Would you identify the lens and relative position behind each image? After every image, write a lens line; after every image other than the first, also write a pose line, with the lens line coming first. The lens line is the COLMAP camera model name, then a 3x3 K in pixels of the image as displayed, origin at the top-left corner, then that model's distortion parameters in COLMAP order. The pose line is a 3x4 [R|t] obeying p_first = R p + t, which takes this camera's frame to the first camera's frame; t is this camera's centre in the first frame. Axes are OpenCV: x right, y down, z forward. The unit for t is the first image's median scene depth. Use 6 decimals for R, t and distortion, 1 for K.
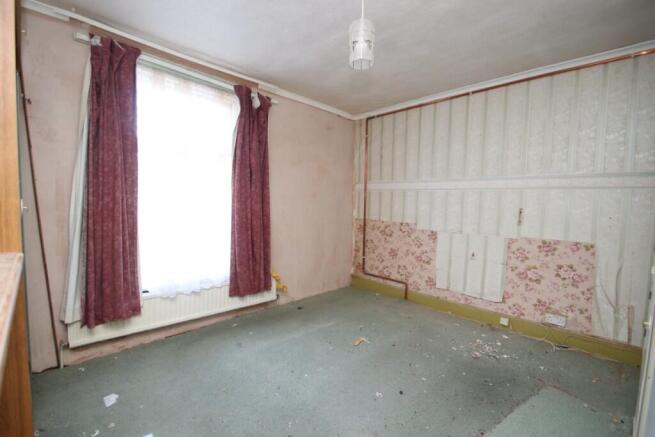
lens RADIAL K [[304.3, 0, 325.3], [0, 304.3, 226.1], [0, 0, 1]] dist [-0.000087, -0.000896]
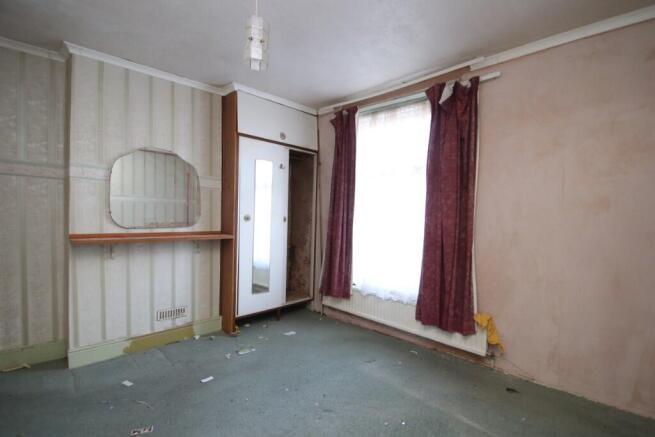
lens RADIAL K [[304.3, 0, 325.3], [0, 304.3, 226.1], [0, 0, 1]] dist [-0.000087, -0.000896]
pose [[-0.004324, 0.014272, -0.999889, 0.604052], [-0.086069, 0.996182, 0.014591, -0.038525], [0.996280, 0.086122, -0.003079, 0.704847]]
